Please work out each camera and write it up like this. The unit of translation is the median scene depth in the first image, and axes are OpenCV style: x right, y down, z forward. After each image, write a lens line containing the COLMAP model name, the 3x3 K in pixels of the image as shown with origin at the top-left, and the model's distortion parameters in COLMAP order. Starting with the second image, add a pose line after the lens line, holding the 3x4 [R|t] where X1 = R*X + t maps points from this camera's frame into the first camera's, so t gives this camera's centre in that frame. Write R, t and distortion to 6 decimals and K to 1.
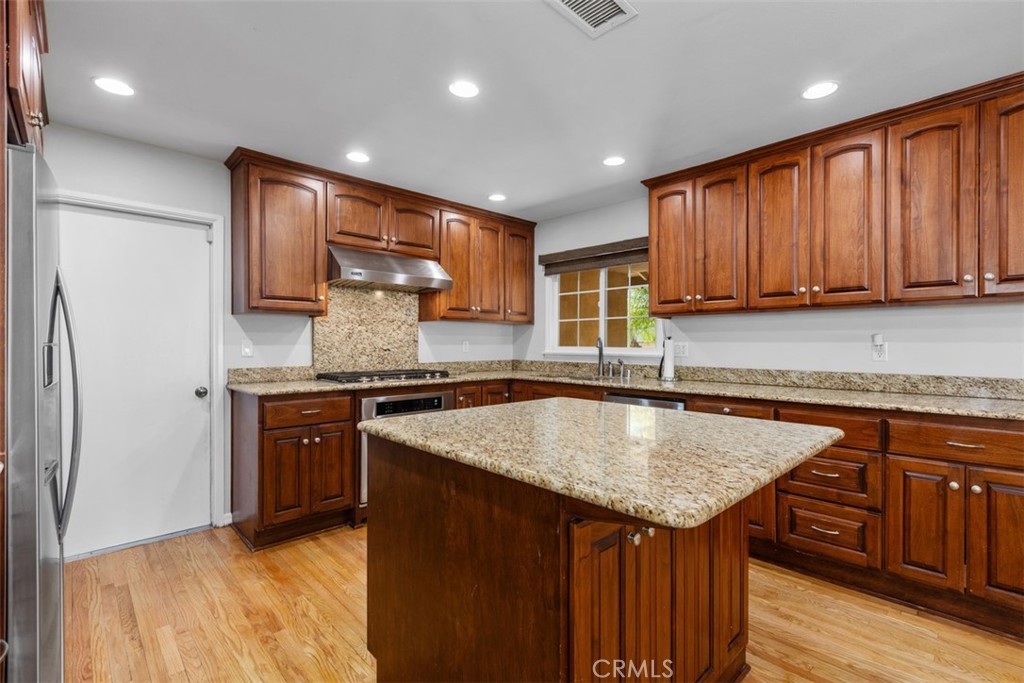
lens RADIAL K [[458.2, 0, 515.7], [0, 458.2, 343.8], [0, 0, 1]] dist [0.003863, -0.001705]
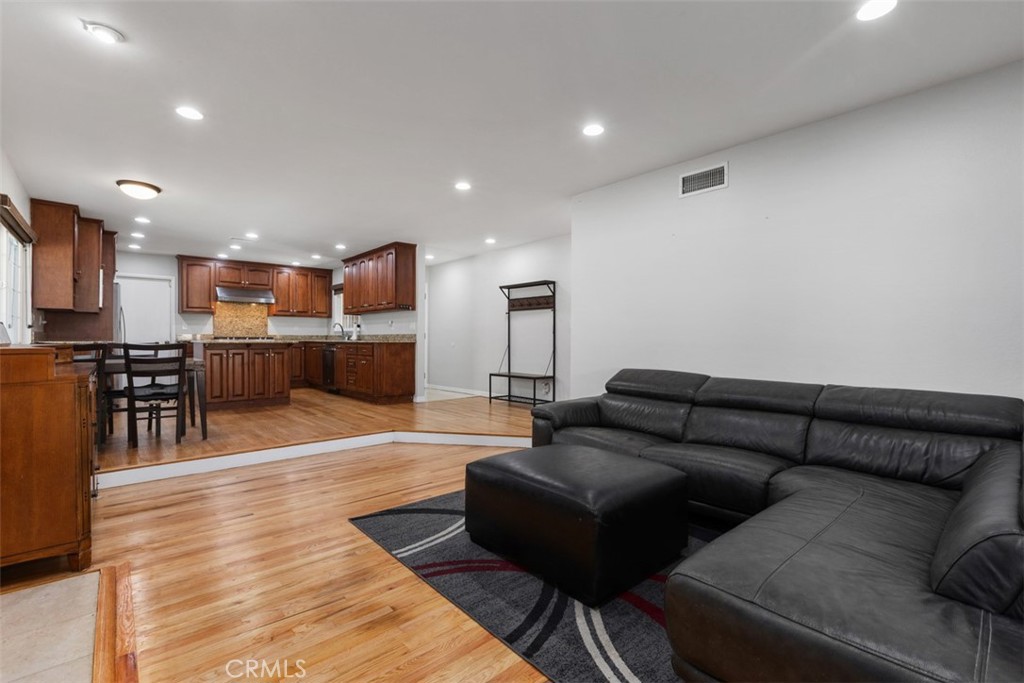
lens RADIAL K [[458.2, 0, 519.3], [0, 458.2, 337.2], [0, 0, 1]] dist [0.003863, -0.001705]
pose [[0.999389, 0.003194, -0.034802, 1.333284], [-0.003408, 0.999976, -0.006083, 0.076726], [0.034781, 0.006198, 0.999376, -1.466042]]
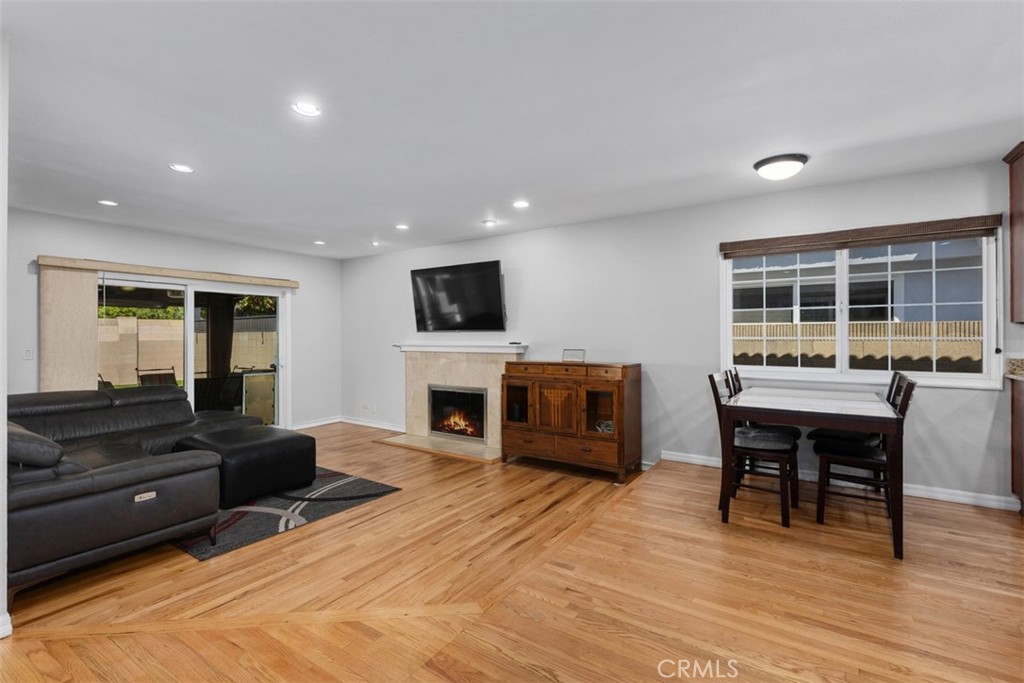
lens RADIAL K [[458.2, 0, 513.3], [0, 458.2, 330.5], [0, 0, 1]] dist [0.003863, -0.001705]
pose [[-0.977021, -0.002145, -0.213134, 0.963477], [0.000543, 0.999921, -0.012556, 0.007986], [0.213144, -0.012383, -0.976942, 0.608755]]
